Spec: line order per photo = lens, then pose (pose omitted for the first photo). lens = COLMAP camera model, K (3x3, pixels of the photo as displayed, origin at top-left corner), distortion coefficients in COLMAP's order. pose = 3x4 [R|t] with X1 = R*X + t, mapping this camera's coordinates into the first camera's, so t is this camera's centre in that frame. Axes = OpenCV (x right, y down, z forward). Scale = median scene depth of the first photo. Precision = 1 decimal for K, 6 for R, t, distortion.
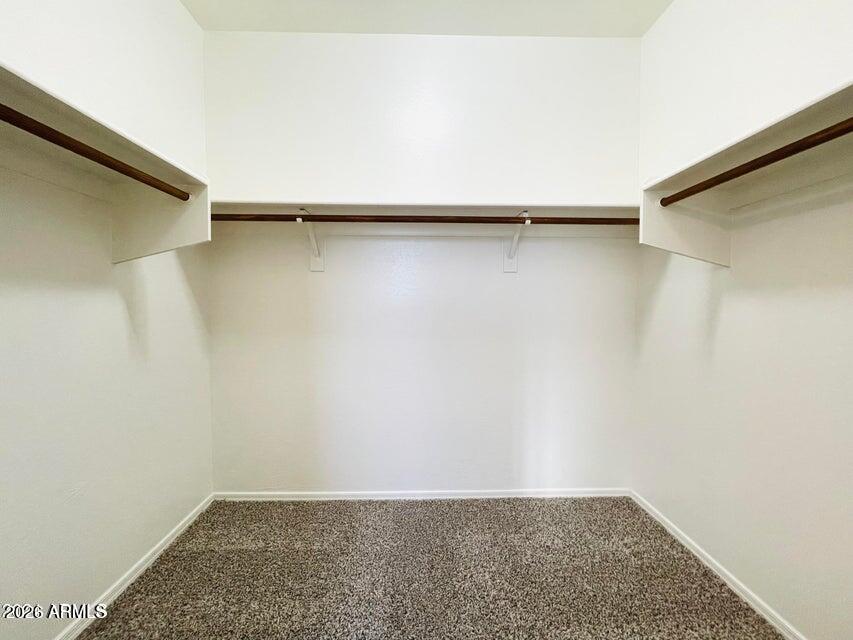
lens RADIAL K [[345.4, 0, 425.5], [0, 345.4, 318.5], [0, 0, 1]] dist [-0.002275, -0.000190]
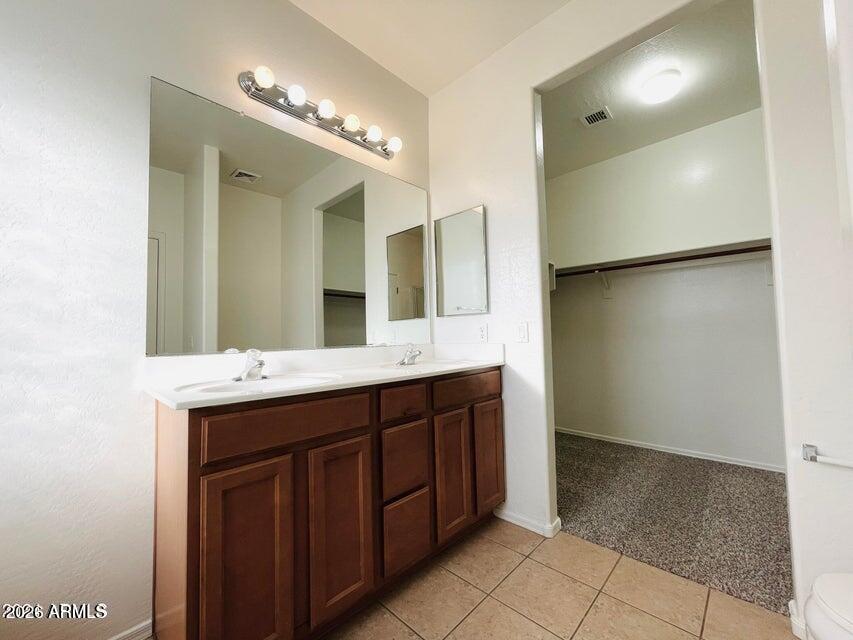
lens RADIAL K [[345.4, 0, 425.5], [0, 345.4, 318.5], [0, 0, 1]] dist [-0.002275, -0.000190]
pose [[0.703389, -0.058404, -0.708402, 0.279748], [-0.028920, 0.993442, -0.110620, 0.193473], [0.710217, 0.098296, 0.697087, -0.900111]]
